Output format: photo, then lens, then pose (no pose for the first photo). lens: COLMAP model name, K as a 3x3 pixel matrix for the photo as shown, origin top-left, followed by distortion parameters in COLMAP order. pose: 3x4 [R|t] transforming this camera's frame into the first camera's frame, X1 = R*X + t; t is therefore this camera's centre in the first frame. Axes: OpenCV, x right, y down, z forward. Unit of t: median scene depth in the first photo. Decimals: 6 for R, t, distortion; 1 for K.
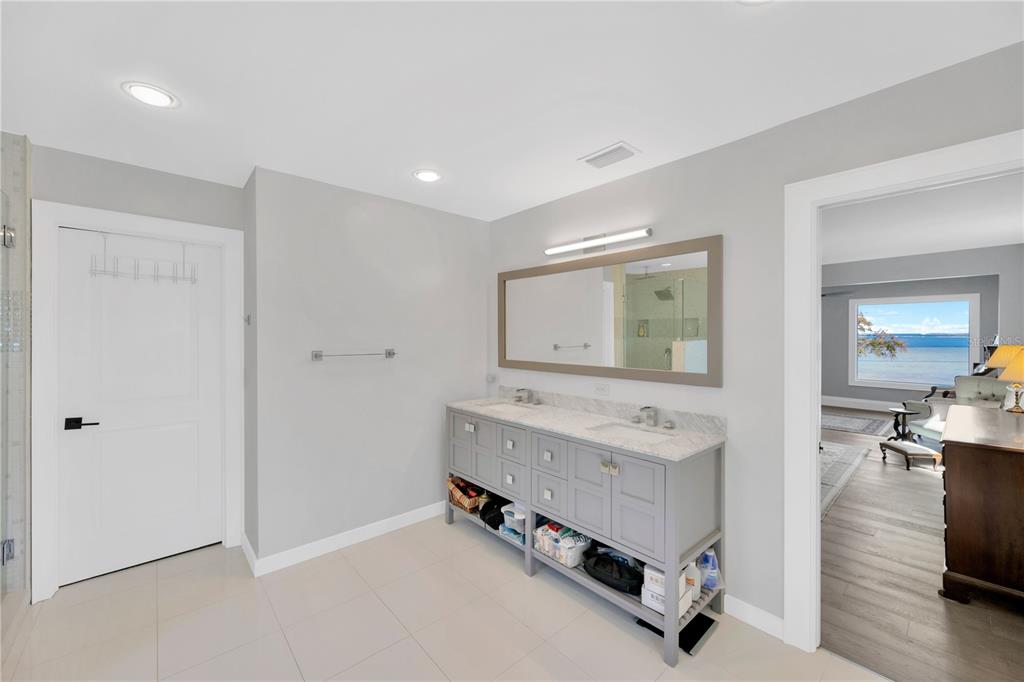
lens RADIAL K [[401.6, 0, 518.2], [0, 401.6, 335.2], [0, 0, 1]] dist [0.006784, -0.000412]
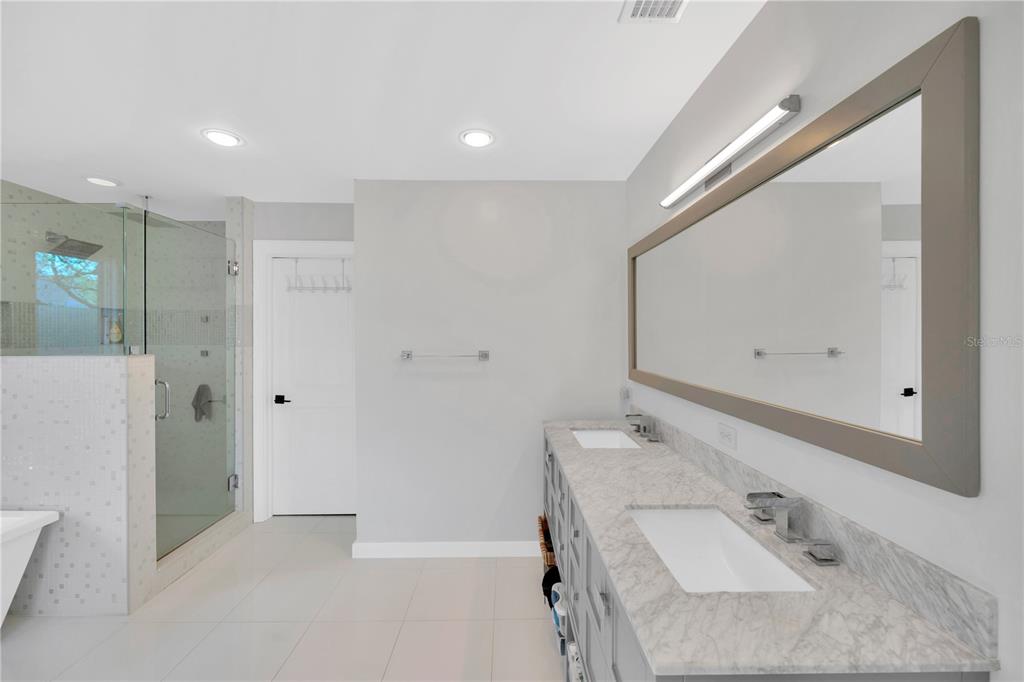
lens RADIAL K [[401.6, 0, 509.9], [0, 401.6, 342.5], [0, 0, 1]] dist [0.006784, -0.000412]
pose [[0.759295, 0.007682, -0.650702, 0.361993], [-0.000522, 0.999937, 0.011196, 0.007637], [0.650747, -0.008161, 0.759251, 0.443057]]
